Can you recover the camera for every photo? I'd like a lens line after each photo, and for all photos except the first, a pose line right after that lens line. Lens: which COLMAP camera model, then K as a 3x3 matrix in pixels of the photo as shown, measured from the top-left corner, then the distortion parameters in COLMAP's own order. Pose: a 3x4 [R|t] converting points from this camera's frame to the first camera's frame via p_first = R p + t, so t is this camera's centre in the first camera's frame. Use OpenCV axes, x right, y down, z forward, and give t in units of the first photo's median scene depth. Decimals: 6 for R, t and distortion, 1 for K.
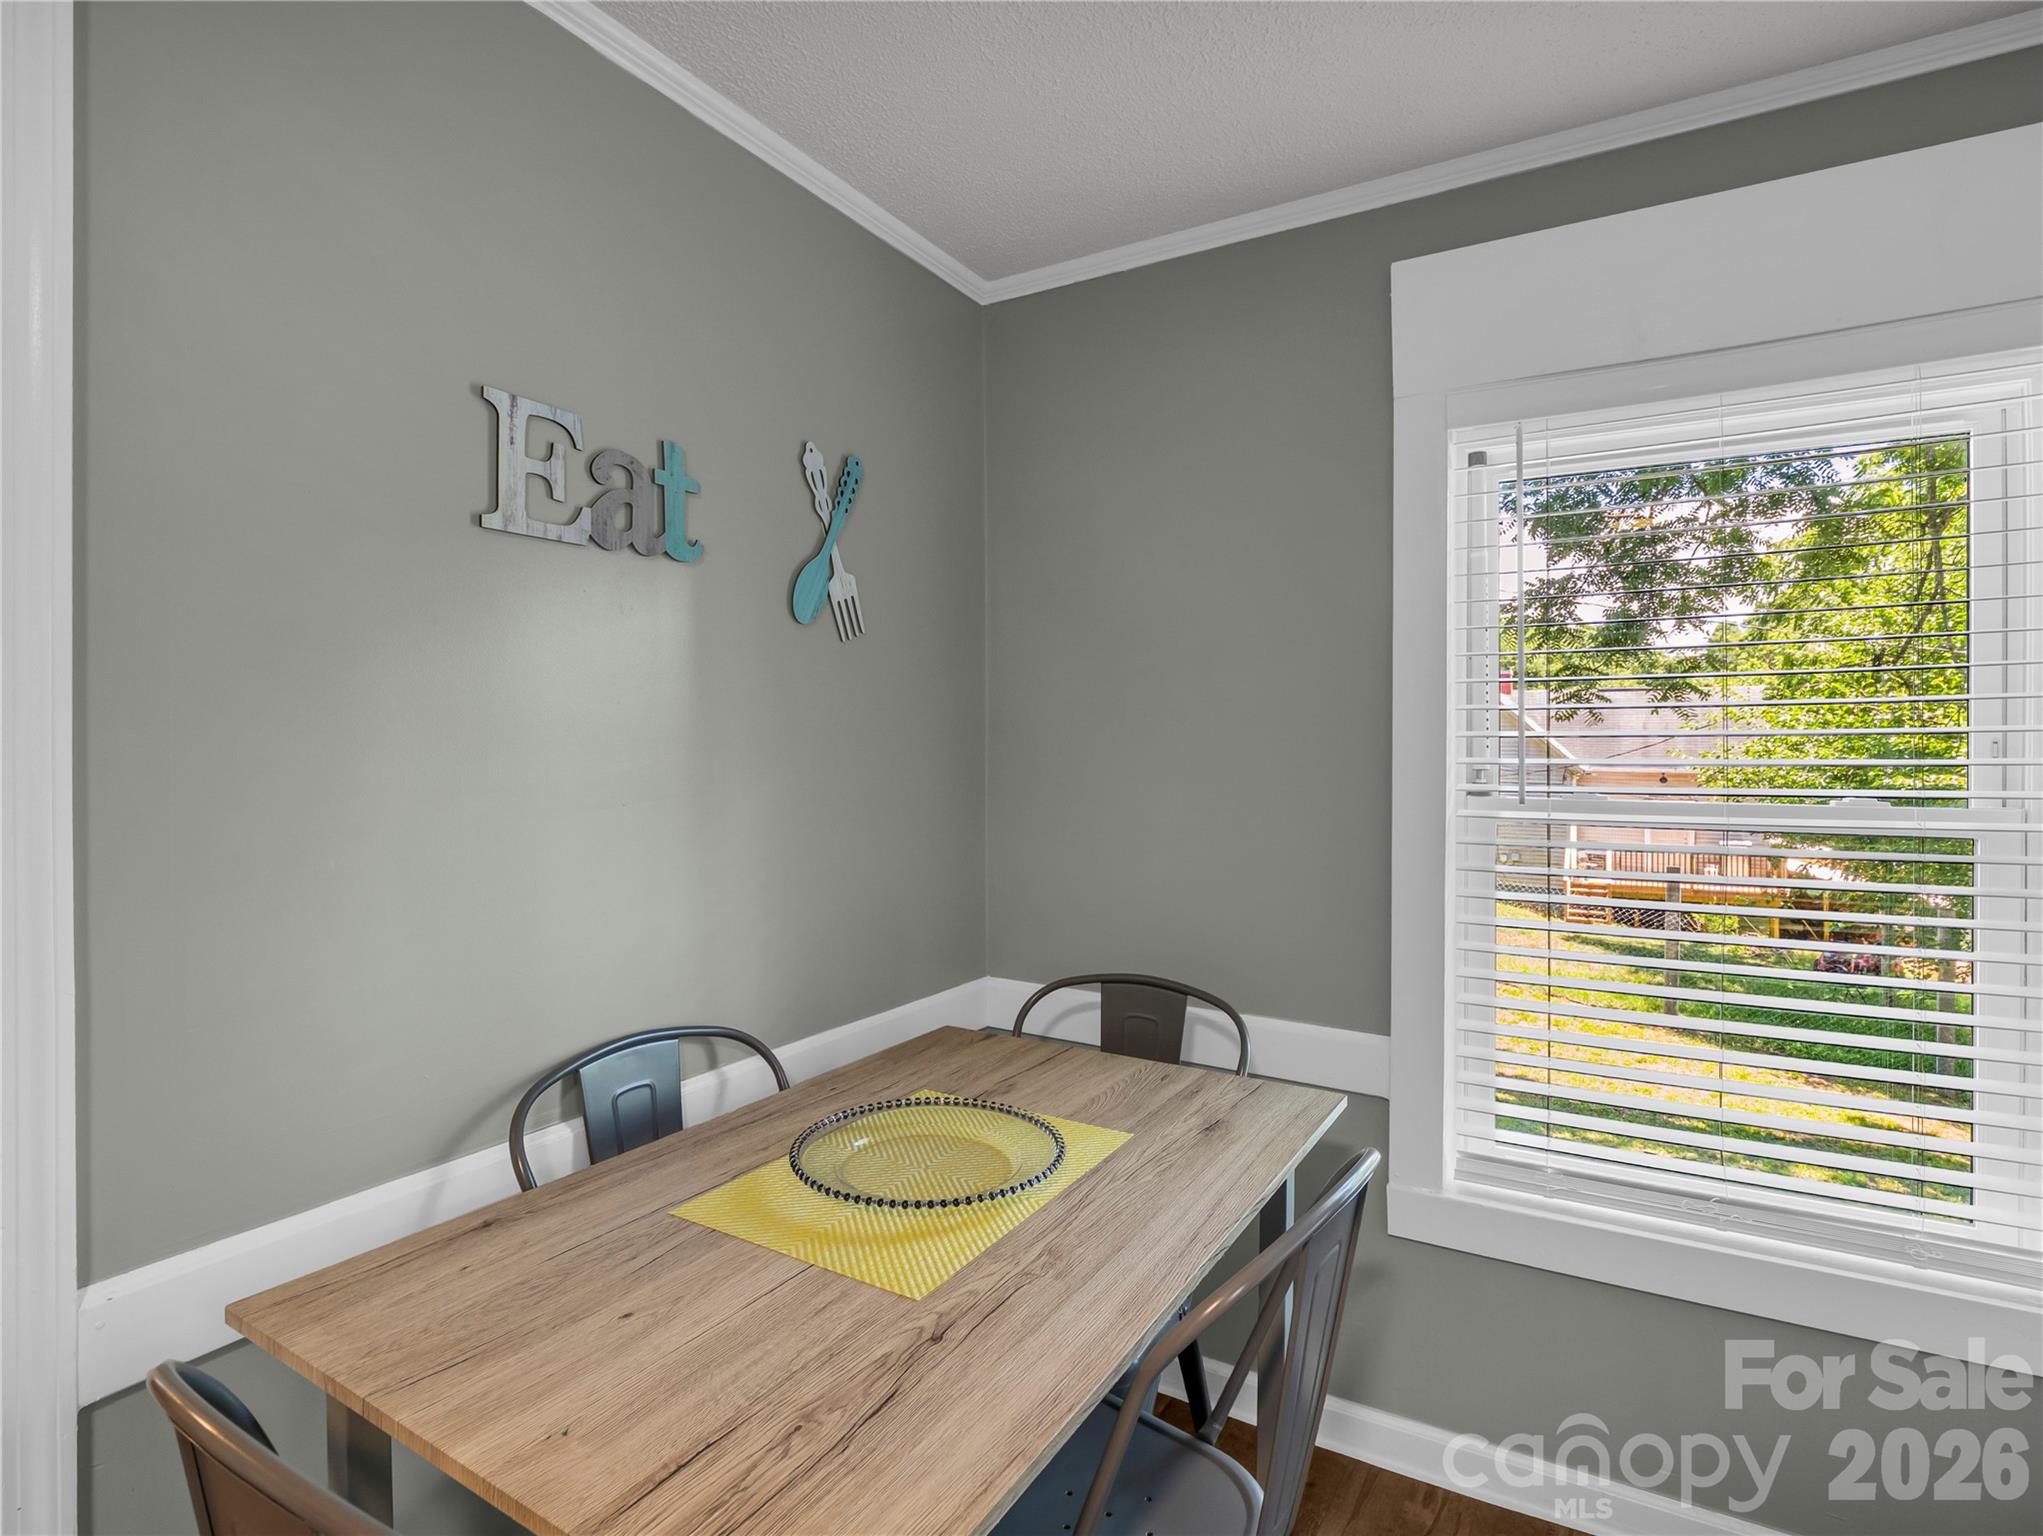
lens RADIAL K [[1036.5, 0, 1017.8], [0, 1036.5, 756.3], [0, 0, 1]] dist [-0.023781, -0.000051]
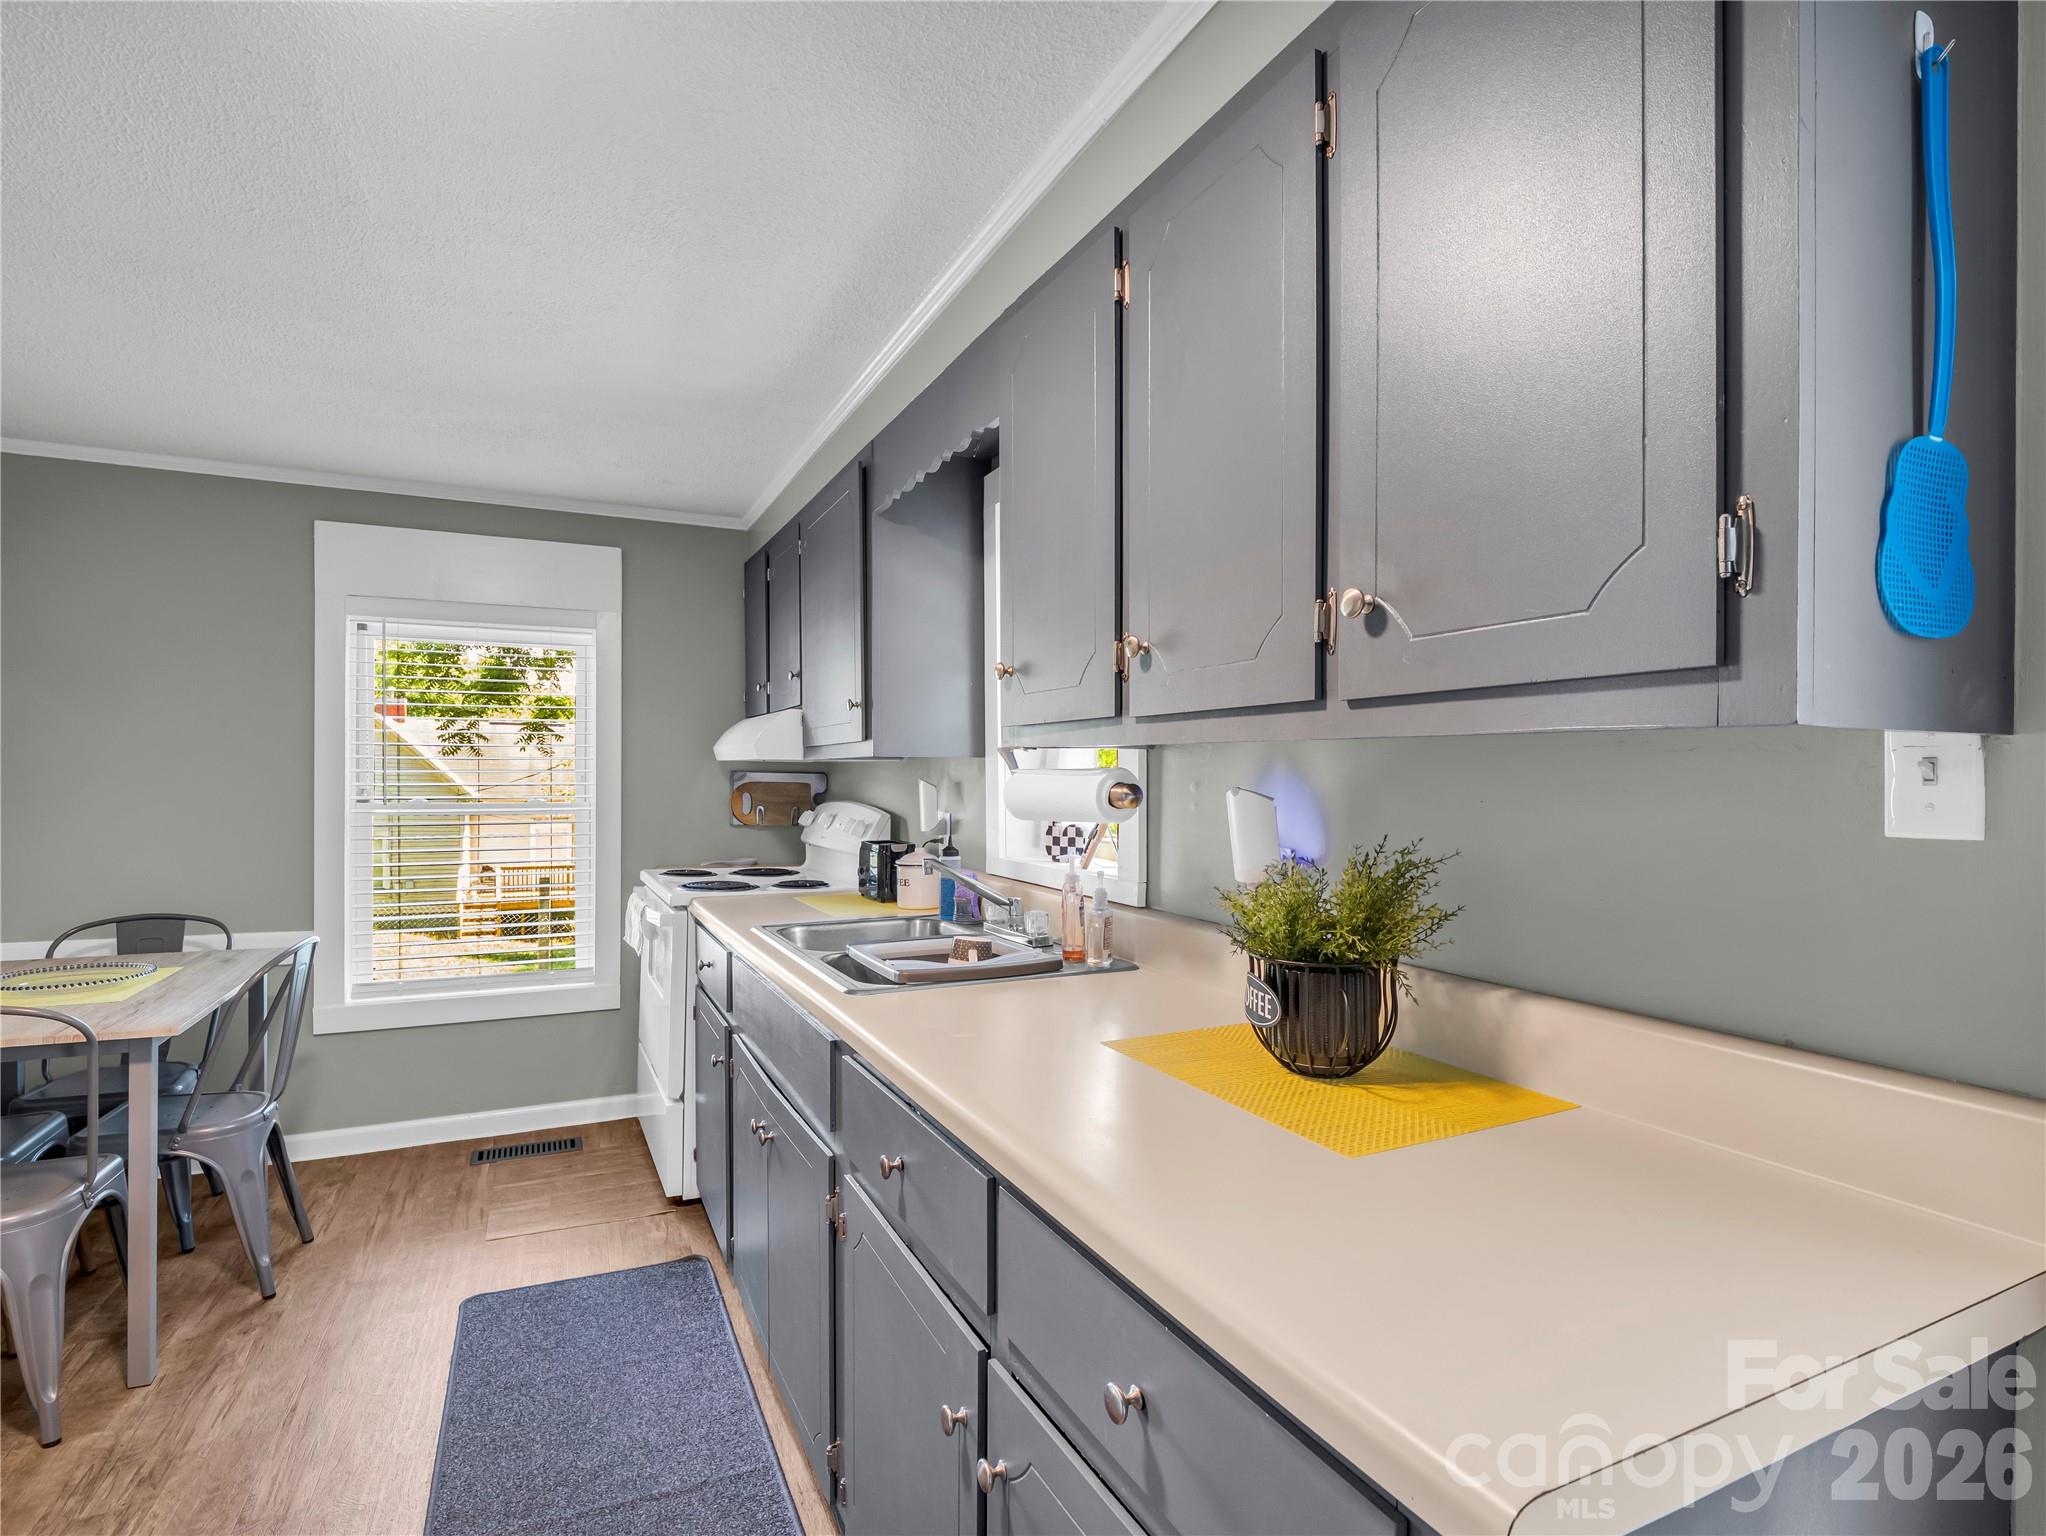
lens RADIAL K [[1043.6, 0, 1017.9], [0, 1043.6, 772.6], [0, 0, 1]] dist [-0.001812, -0.000405]
pose [[0.561318, 0.002279, 0.827597, -0.493345], [0.010133, 0.999902, -0.009627, 0.012257], [-0.827538, 0.013790, 0.561240, -1.139635]]
